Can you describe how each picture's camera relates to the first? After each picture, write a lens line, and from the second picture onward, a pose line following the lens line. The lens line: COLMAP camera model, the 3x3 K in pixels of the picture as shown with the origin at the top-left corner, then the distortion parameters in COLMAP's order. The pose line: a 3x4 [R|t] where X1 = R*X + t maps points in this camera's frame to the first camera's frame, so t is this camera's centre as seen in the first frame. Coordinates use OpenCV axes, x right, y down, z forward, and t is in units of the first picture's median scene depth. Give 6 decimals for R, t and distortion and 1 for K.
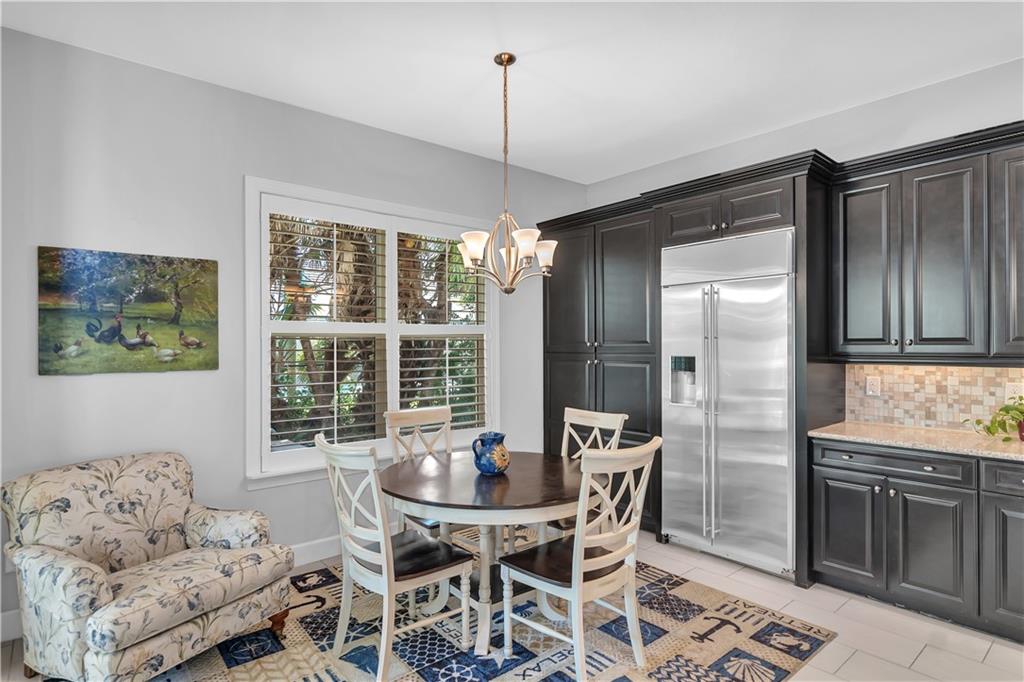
lens RADIAL K [[540.2, 0, 504.2], [0, 540.2, 342.6], [0, 0, 1]] dist [0.000231, -0.002006]
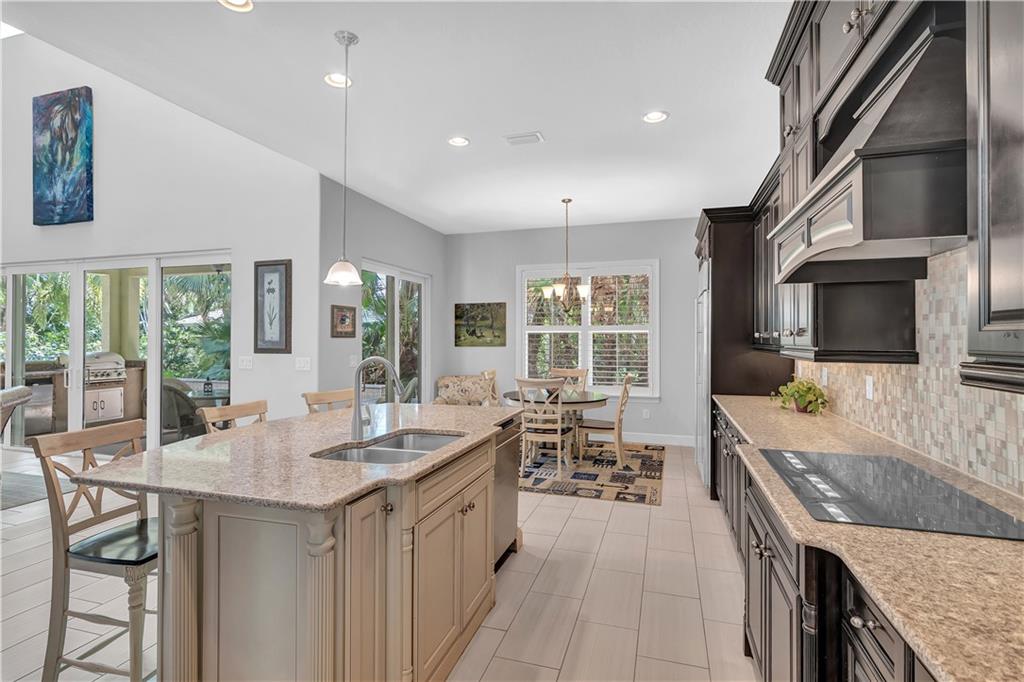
lens RADIAL K [[480.5, 0, 501.5], [0, 480.5, 334.7], [0, 0, 1]] dist [0.002331, 0.001286]
pose [[0.540207, -0.001927, -0.841530, 1.380457], [0.001543, 0.999998, -0.001299, -0.001369], [0.841531, -0.000597, 0.540209, -0.211832]]
